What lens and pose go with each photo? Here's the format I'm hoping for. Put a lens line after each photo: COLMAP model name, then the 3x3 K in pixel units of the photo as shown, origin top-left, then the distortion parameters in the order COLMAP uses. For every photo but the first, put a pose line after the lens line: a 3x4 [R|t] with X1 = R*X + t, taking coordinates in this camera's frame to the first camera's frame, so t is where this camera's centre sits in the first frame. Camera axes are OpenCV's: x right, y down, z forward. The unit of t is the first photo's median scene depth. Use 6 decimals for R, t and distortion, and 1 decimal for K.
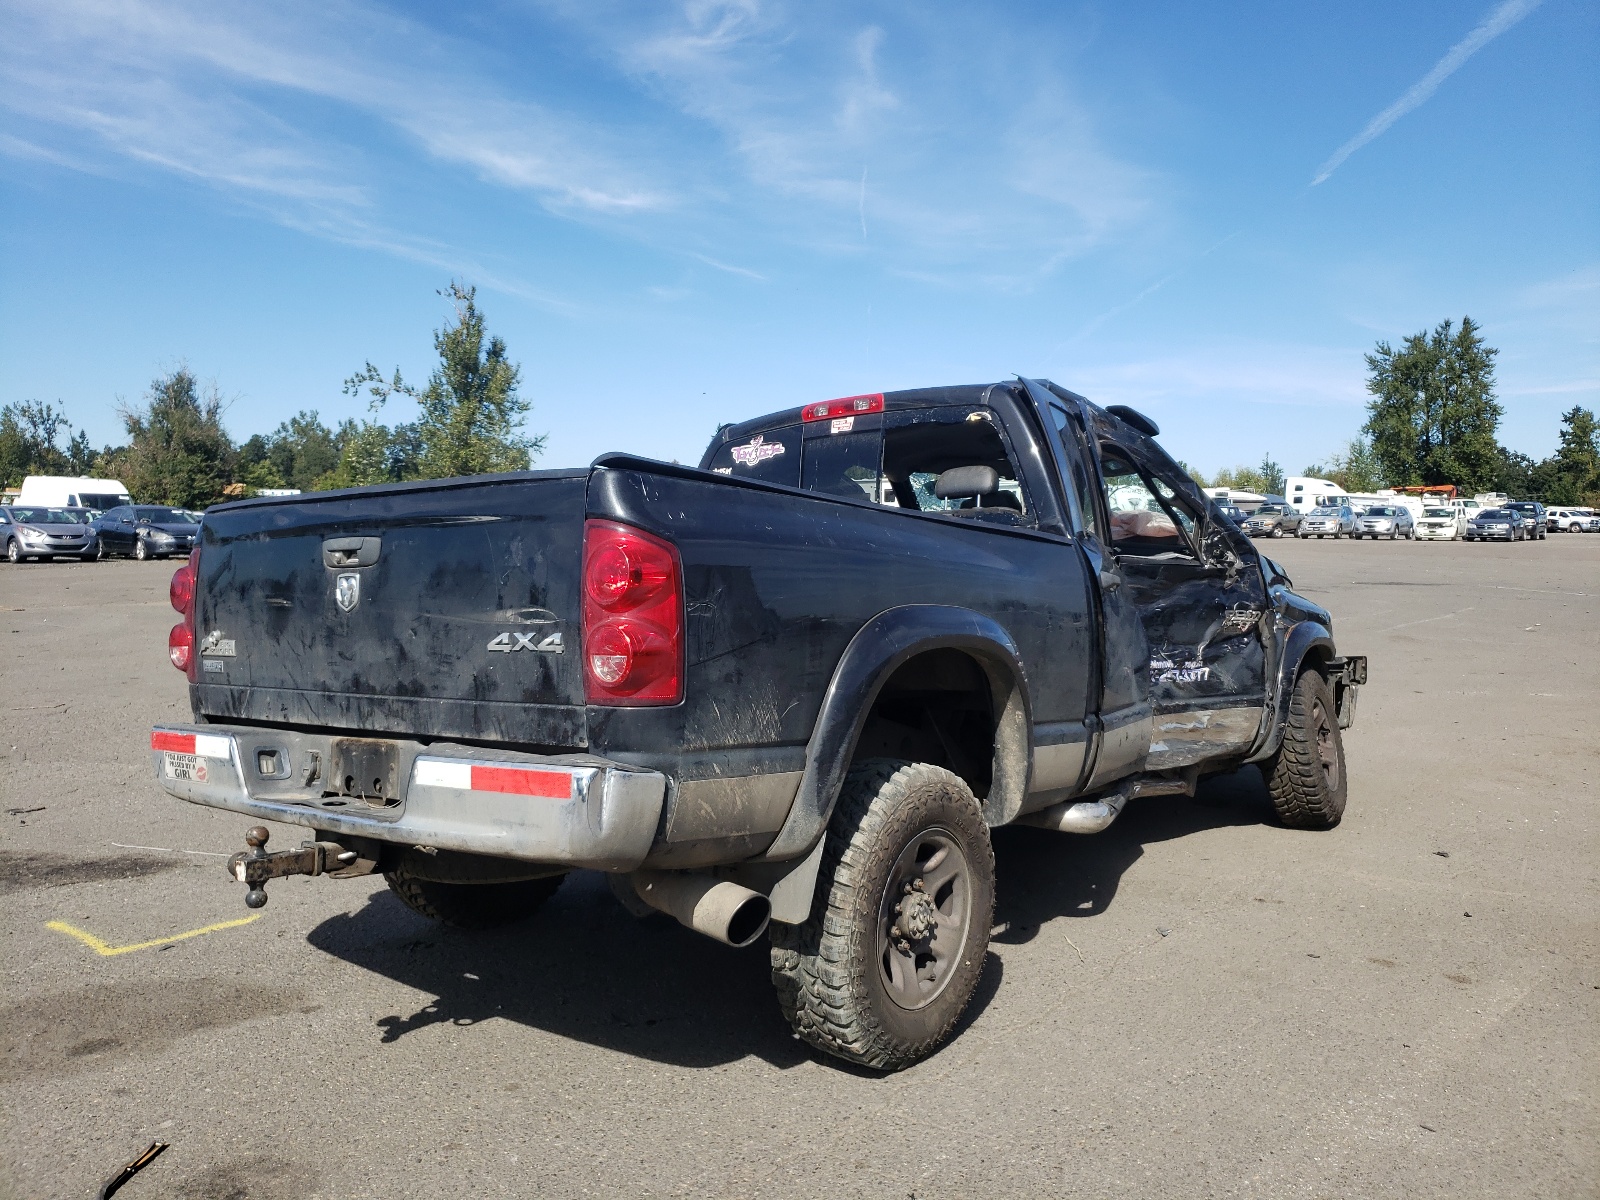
lens RADIAL K [[1351.1, 0, 800.0], [0, 1351.1, 600.0], [0, 0, 1]] dist [-0.006529, 0.147394]
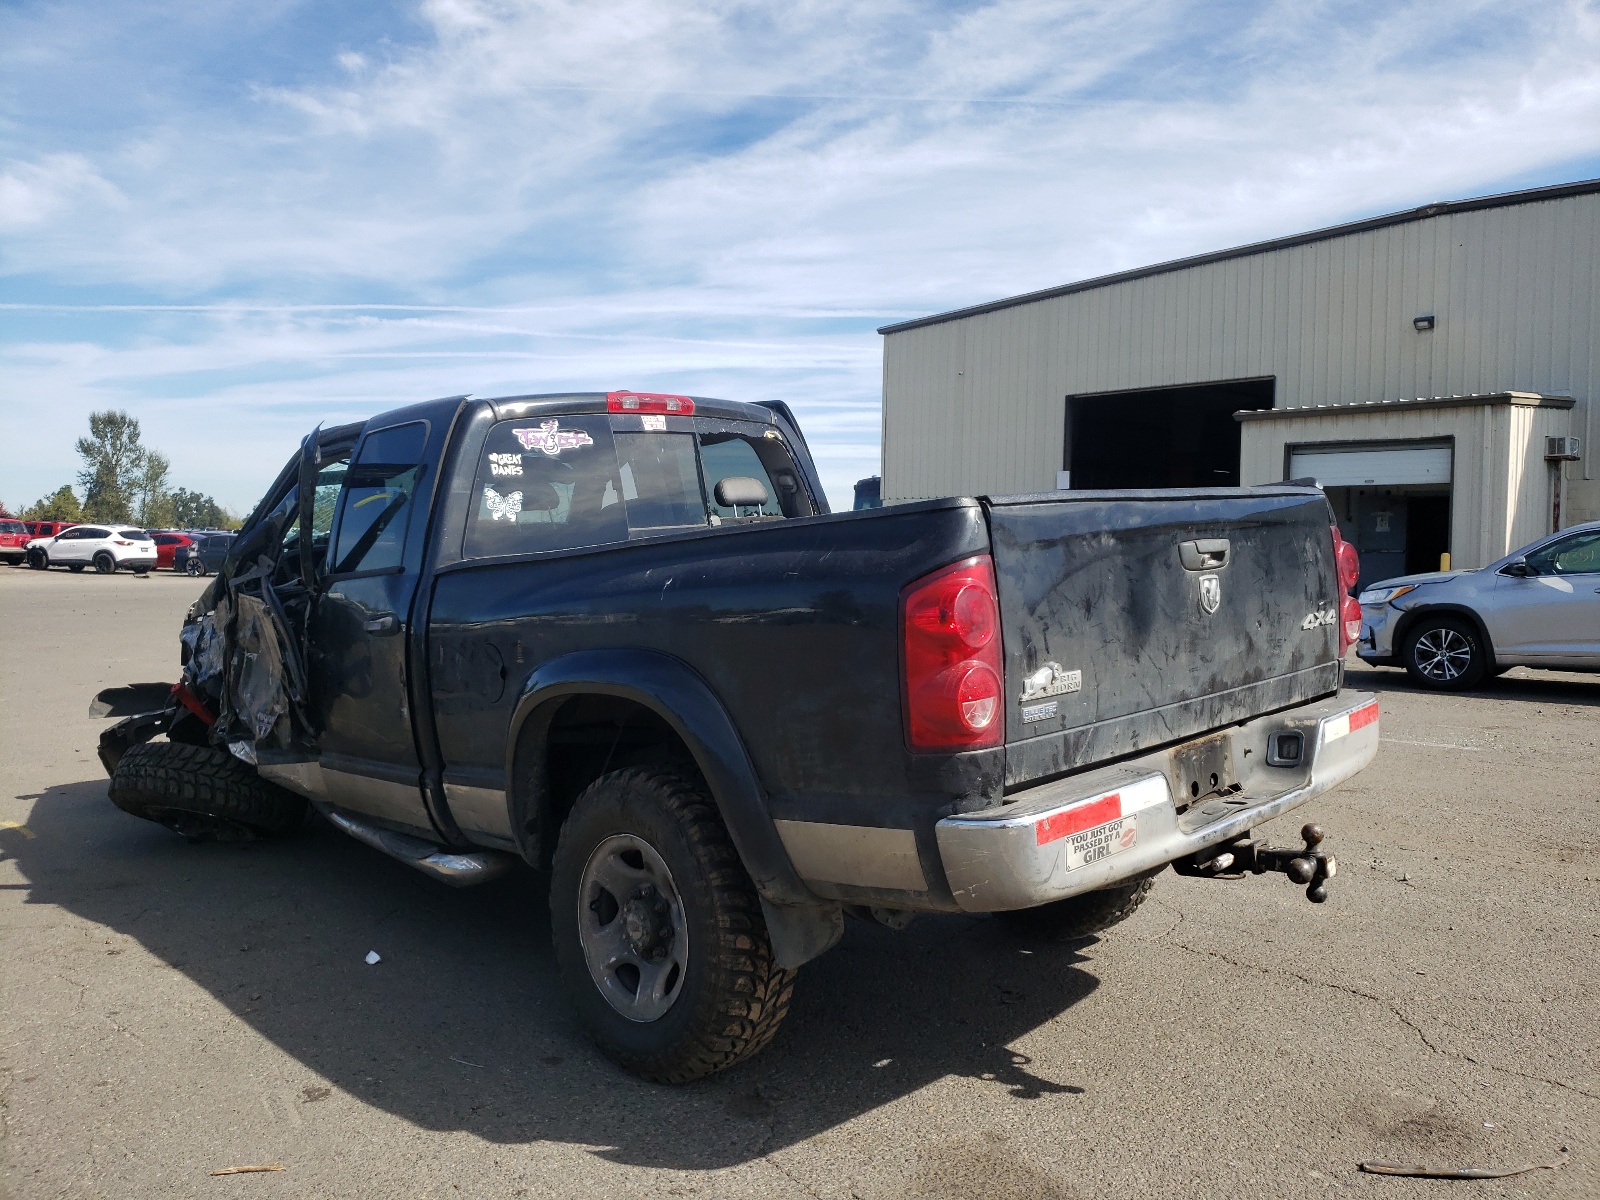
lens RADIAL K [[1351.1, 0, 800.0], [0, 1351.1, 600.0], [0, 0, 1]] dist [-0.006529, 0.147394]
pose [[0.052064, -0.041781, 0.997769, -1.214776], [0.047145, 0.998113, 0.039335, -0.049380], [-0.997530, 0.044992, 0.053935, 1.127896]]
